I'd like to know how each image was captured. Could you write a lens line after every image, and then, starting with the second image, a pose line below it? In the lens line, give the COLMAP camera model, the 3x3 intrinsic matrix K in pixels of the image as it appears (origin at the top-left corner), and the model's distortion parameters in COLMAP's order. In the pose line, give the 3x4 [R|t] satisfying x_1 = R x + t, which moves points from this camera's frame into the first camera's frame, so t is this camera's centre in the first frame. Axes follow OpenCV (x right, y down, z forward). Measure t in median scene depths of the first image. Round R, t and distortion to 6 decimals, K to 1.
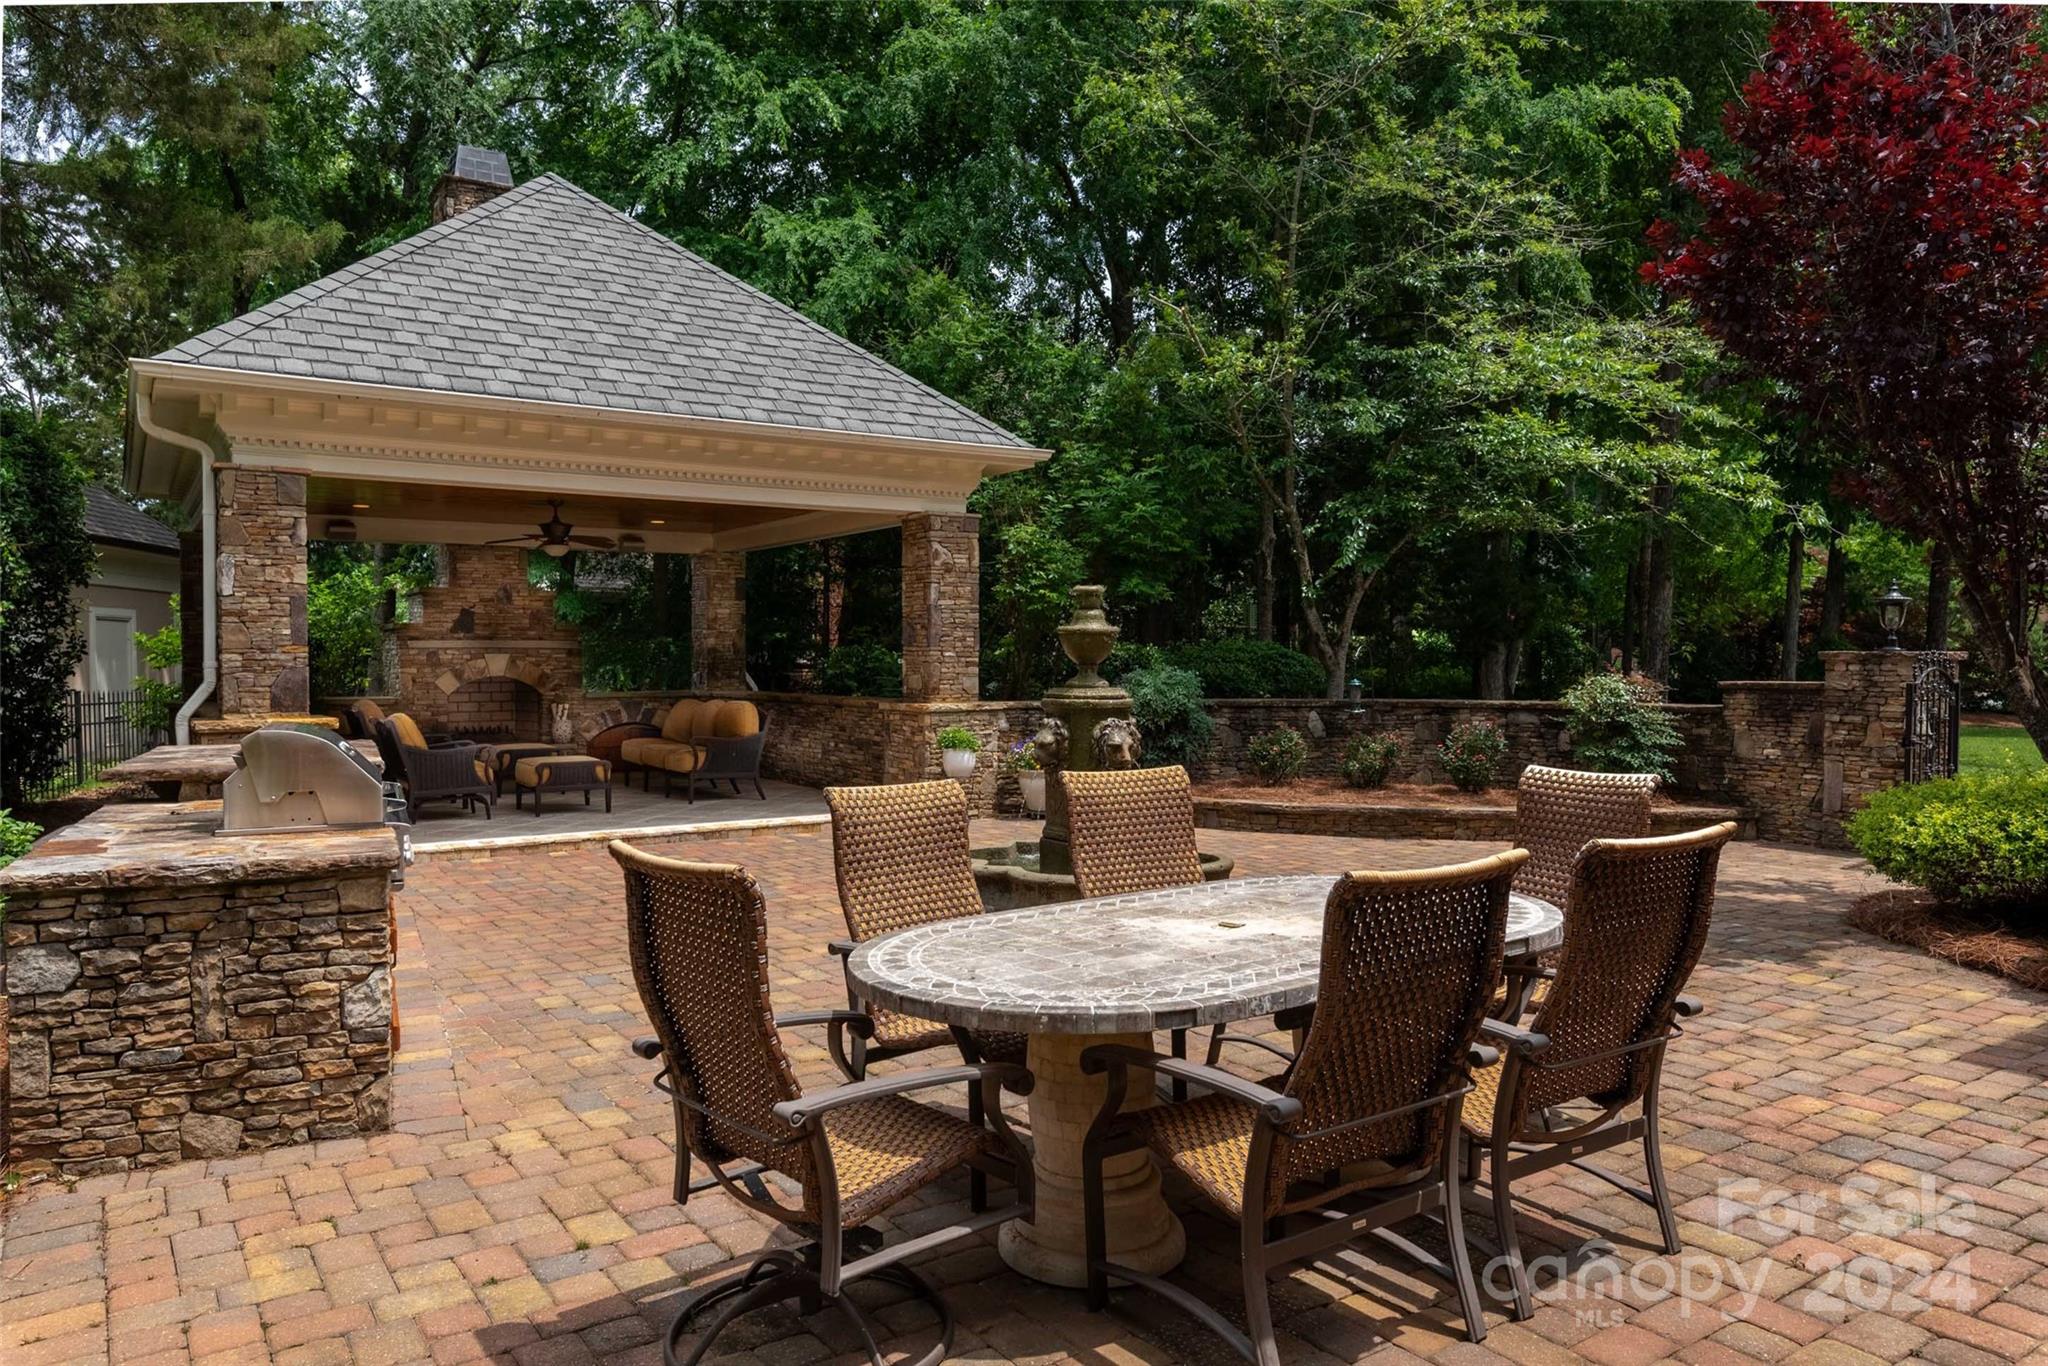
lens RADIAL K [[1358.2, 0, 1024.0], [0, 1358.2, 683.0], [0, 0, 1]] dist [0.001858, 0.000216]
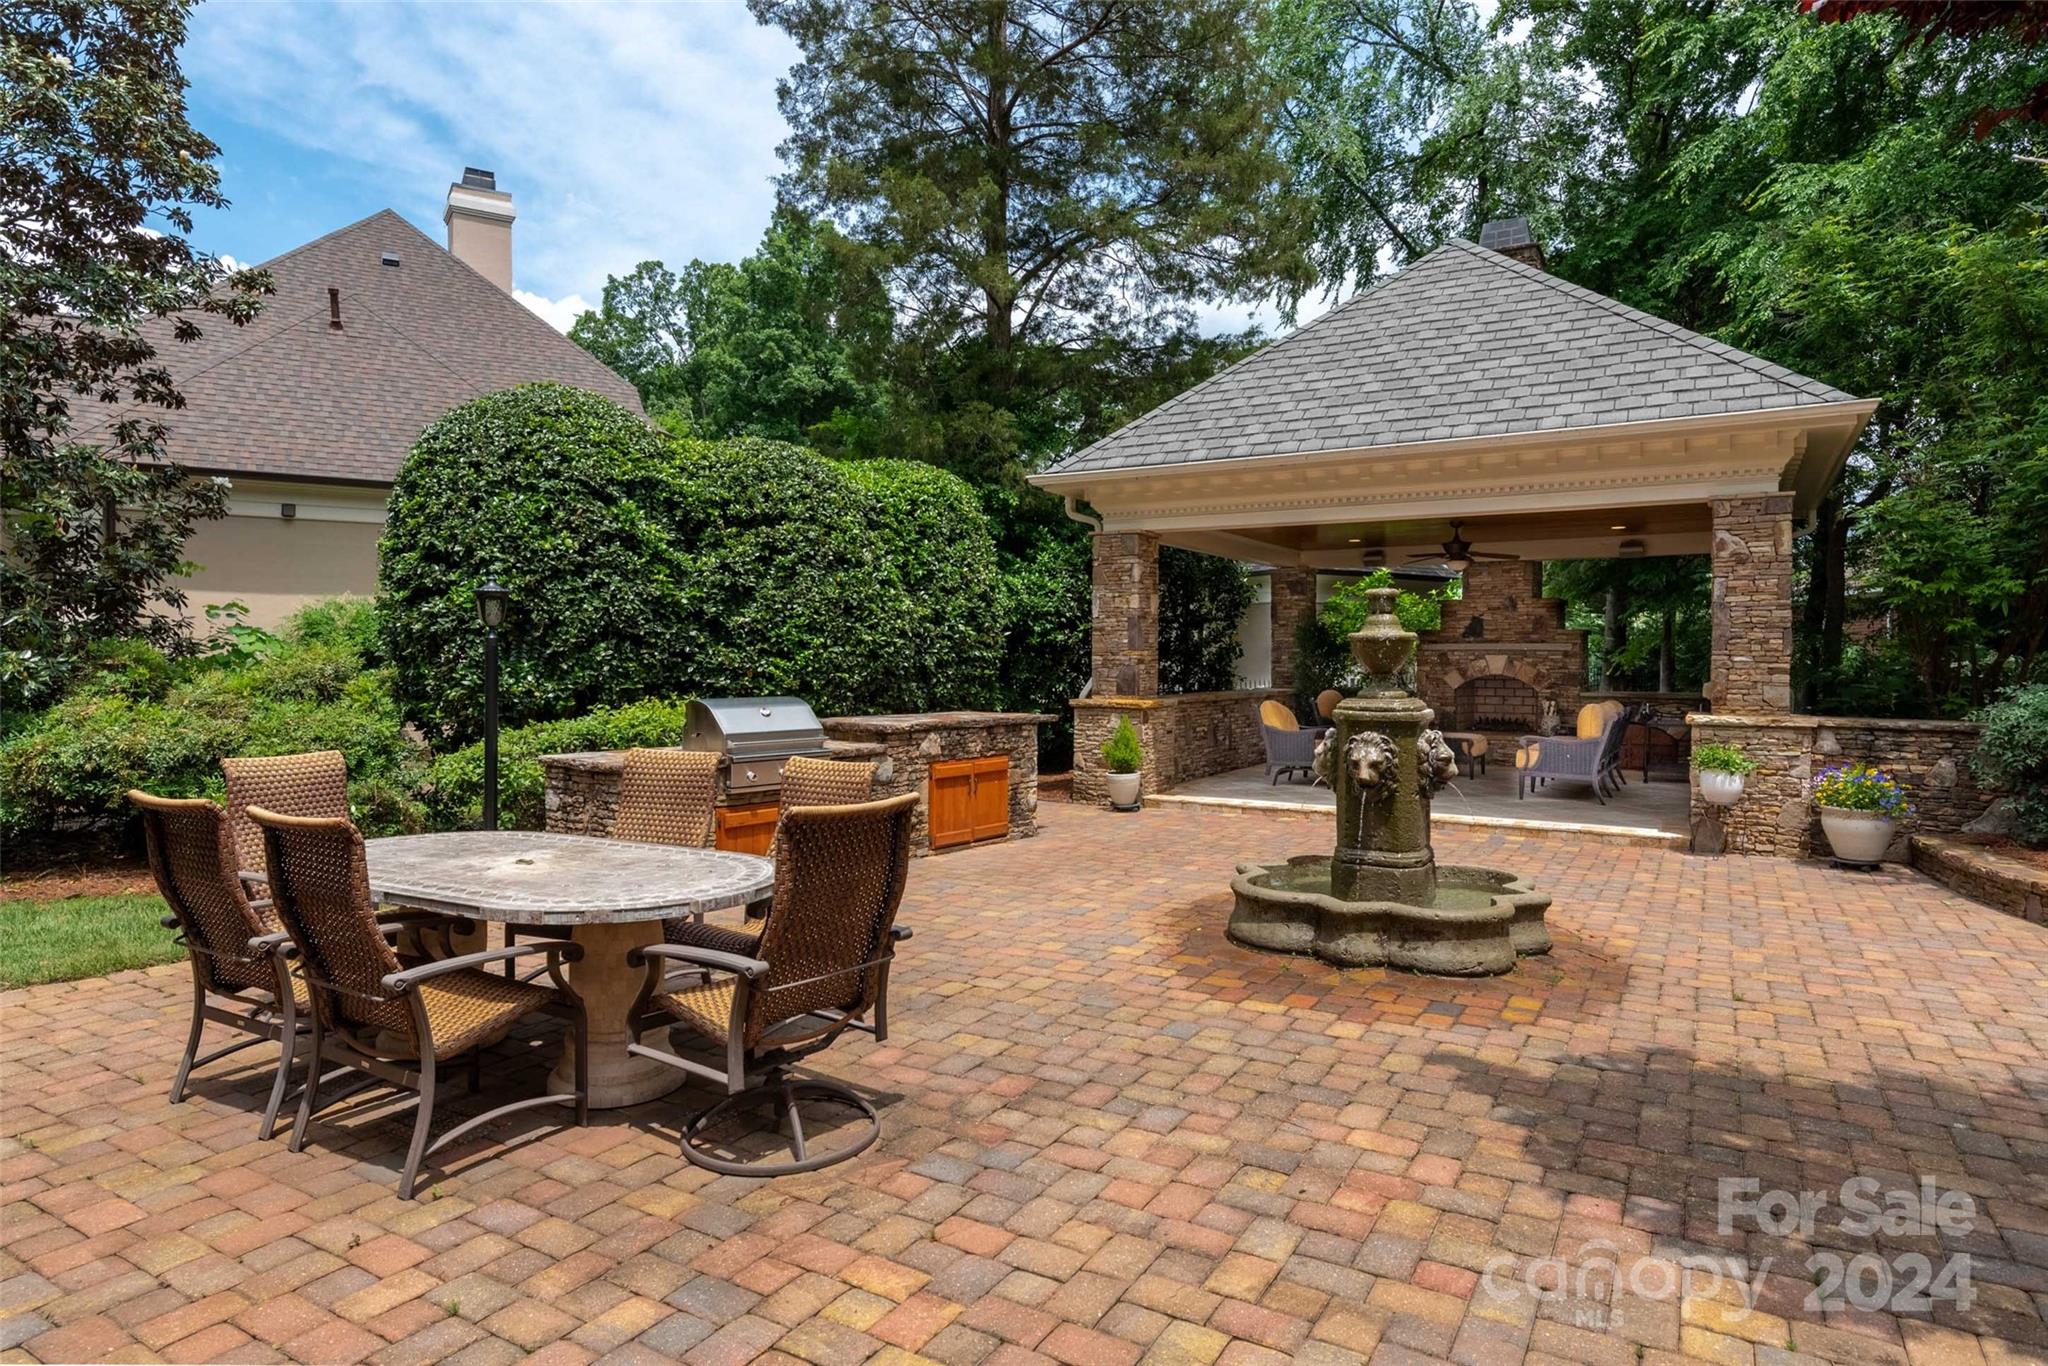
lens RADIAL K [[1151.5, 0, 1020.3], [0, 1151.5, 660.8], [0, 0, 1]] dist [0.001690, 0.000768]
pose [[0.420320, 0.009144, -0.907330, 0.411984], [-0.020679, 0.999786, 0.000496, -0.011004], [0.907140, 0.018554, 0.420420, 0.278118]]
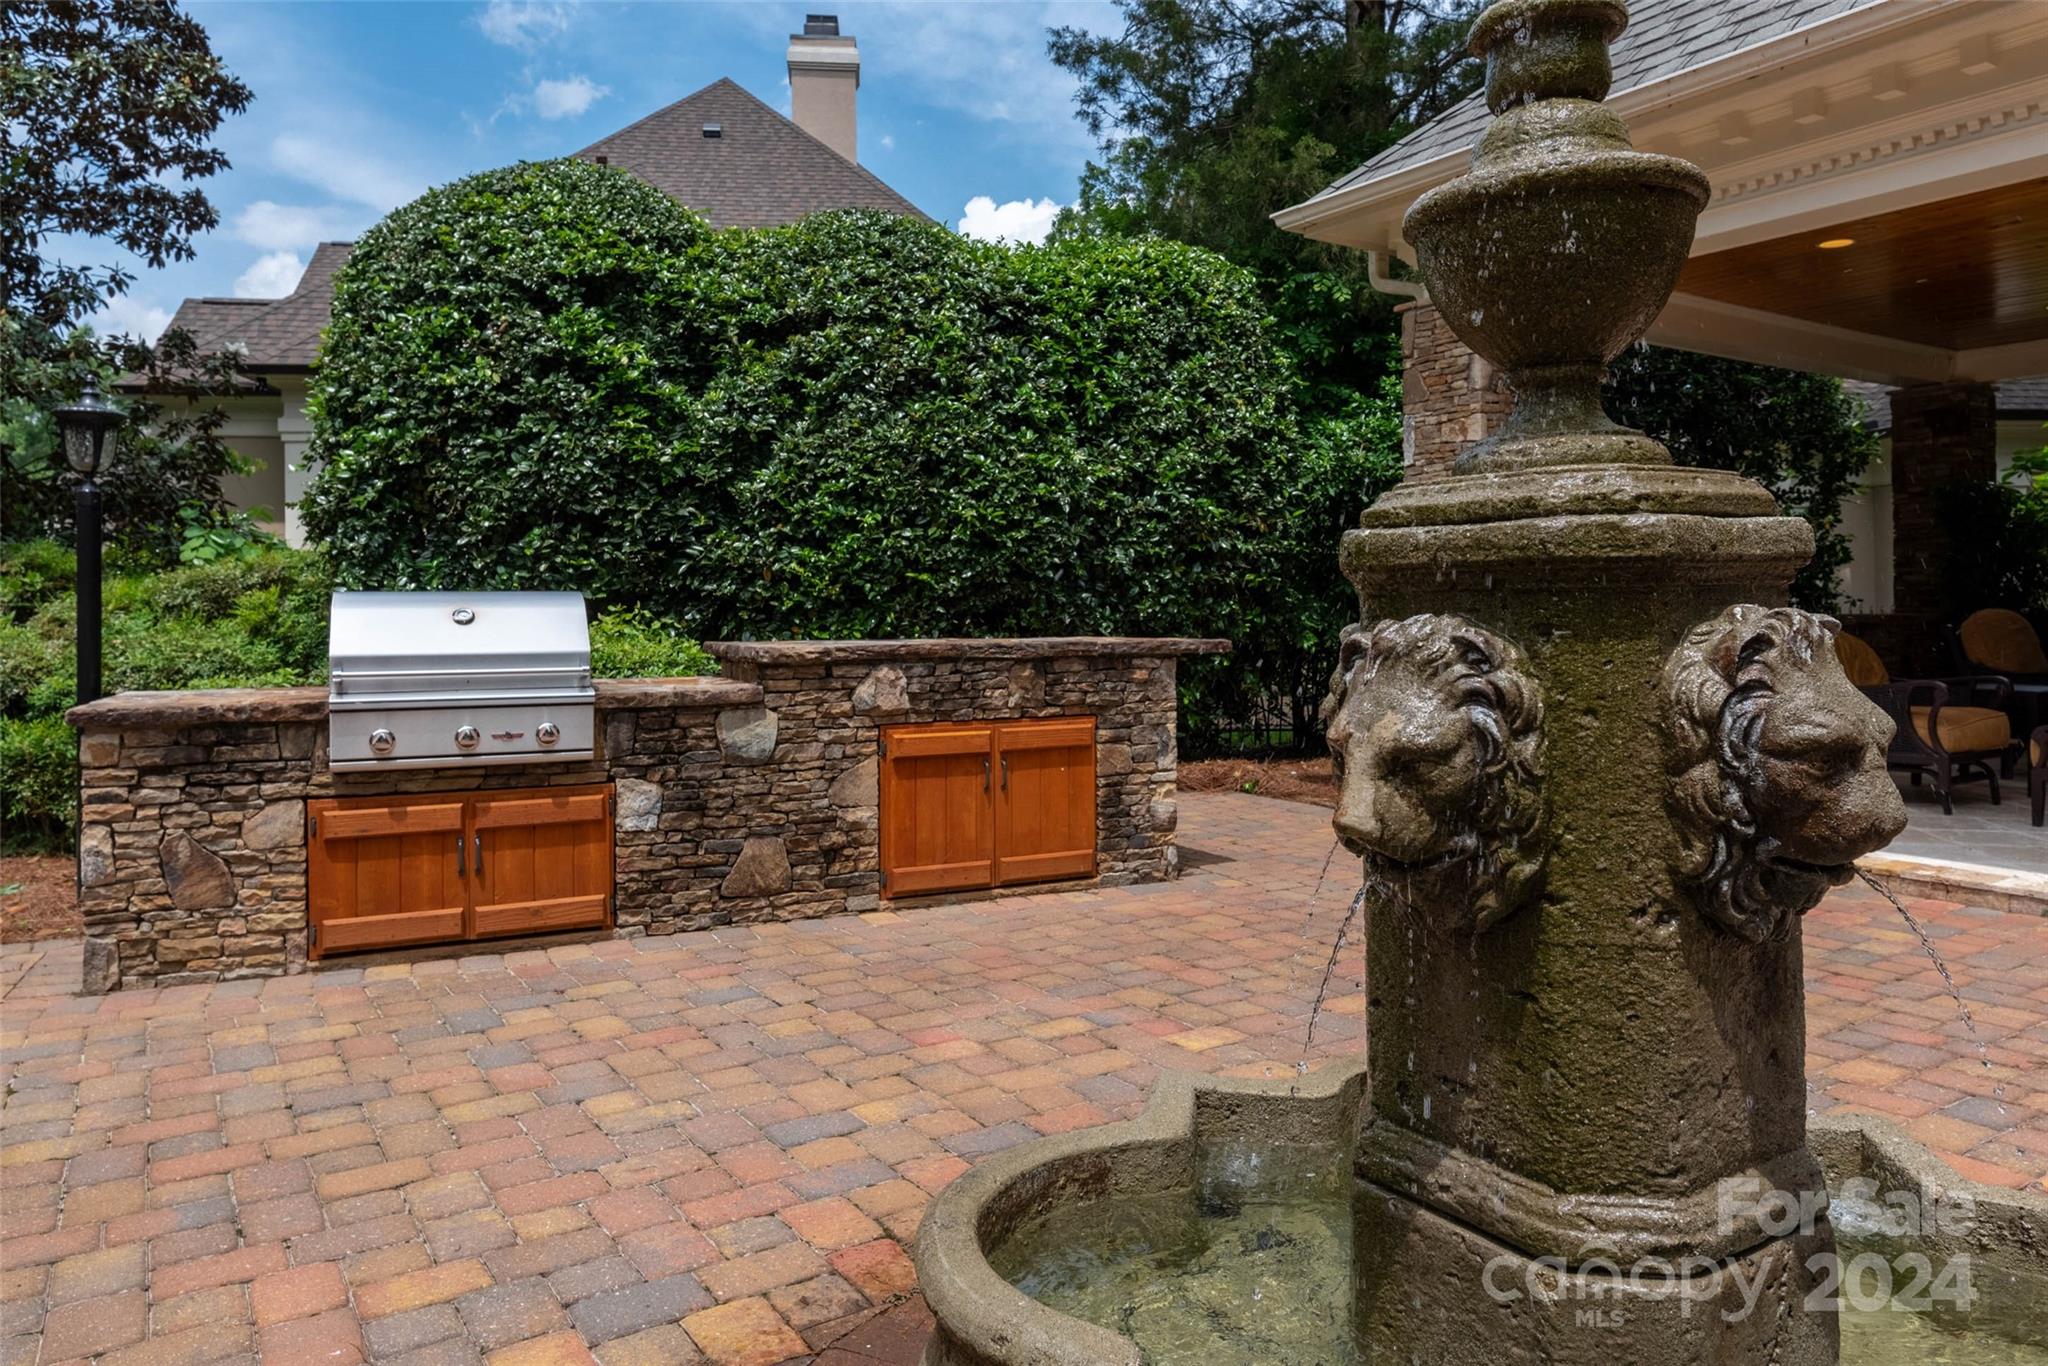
lens RADIAL K [[1343.3, 0, 1025.6], [0, 1343.3, 606.2], [0, 0, 1]] dist [-0.000939, -0.000539]
pose [[-0.014509, 0.000813, -0.999894, 0.162314], [-0.009872, 0.999951, 0.000957, 0.015261], [0.999846, 0.009885, -0.014500, 0.577562]]
